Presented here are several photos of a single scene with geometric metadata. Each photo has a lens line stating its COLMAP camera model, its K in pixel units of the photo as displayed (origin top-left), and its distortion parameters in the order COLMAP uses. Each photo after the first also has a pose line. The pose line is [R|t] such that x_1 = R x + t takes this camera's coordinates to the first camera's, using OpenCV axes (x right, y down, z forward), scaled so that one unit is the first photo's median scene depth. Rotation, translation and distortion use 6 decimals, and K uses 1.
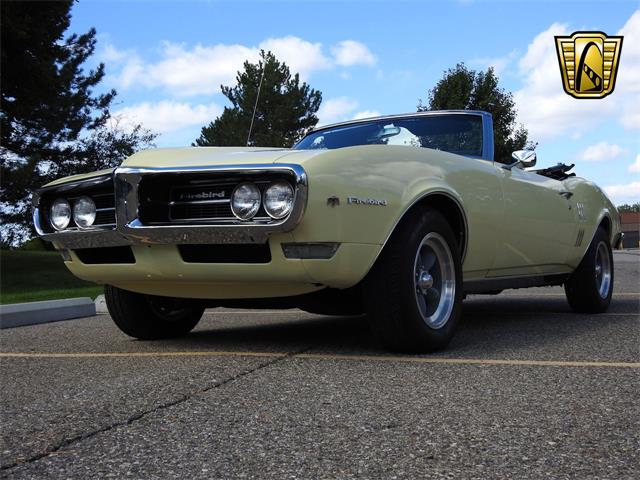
lens RADIAL K [[783.4, 0, 323.7], [0, 783.4, 237.2], [0, 0, 1]] dist [-0.001169, 0.000000]
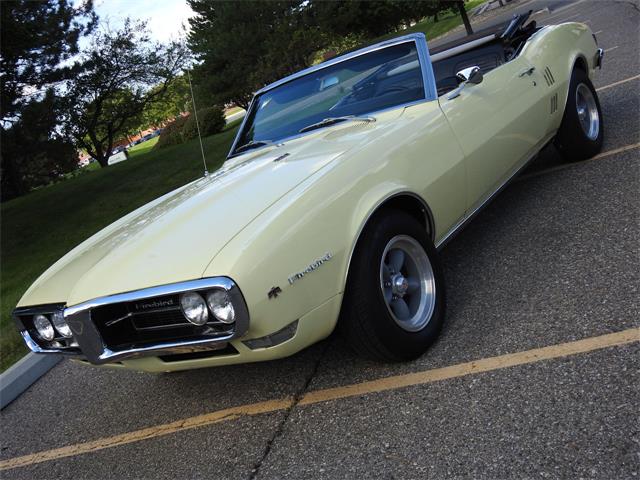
lens RADIAL K [[719.3, 0, 321.1], [0, 719.3, 237.3], [0, 0, 1]] dist [0.001535, 0.000000]
pose [[0.939450, -0.322919, -0.114706, 0.160408], [0.341895, 0.905954, 0.249711, -0.260559], [0.023282, -0.273809, 0.961502, 0.139128]]
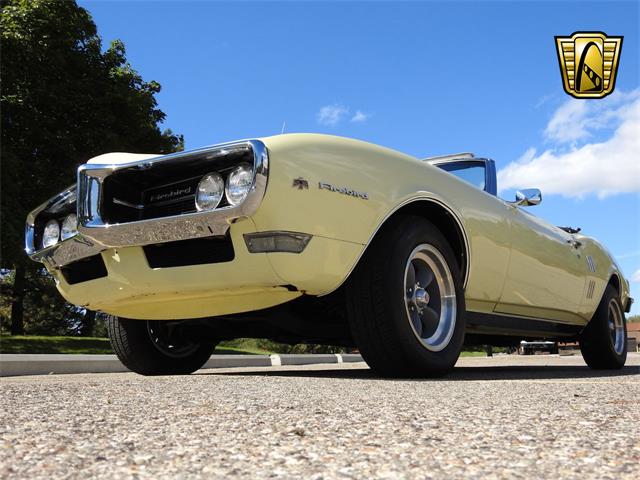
lens RADIAL K [[598.9, 0, 314.6], [0, 598.9, 244.0], [0, 0, 1]] dist [-0.006590, 0.000000]
pose [[0.994536, -0.009385, -0.103969, 0.081090], [-0.007555, 0.986869, -0.161346, 0.107860], [0.104118, 0.161250, 0.981406, 0.300386]]
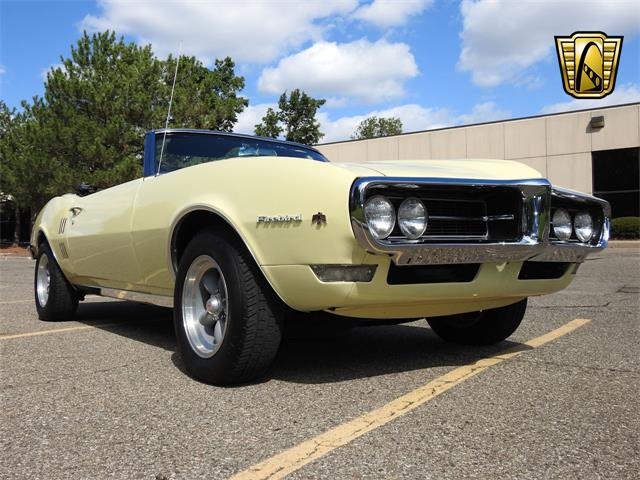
lens RADIAL K [[606.1, 0, 319.5], [0, 606.1, 238.4], [0, 0, 1]] dist [-0.005681, 0.000000]
pose [[0.345793, 0.039100, 0.937496, -0.924938], [-0.020671, 0.999206, -0.034050, 0.010705], [-0.938083, -0.007605, 0.346326, 0.900161]]
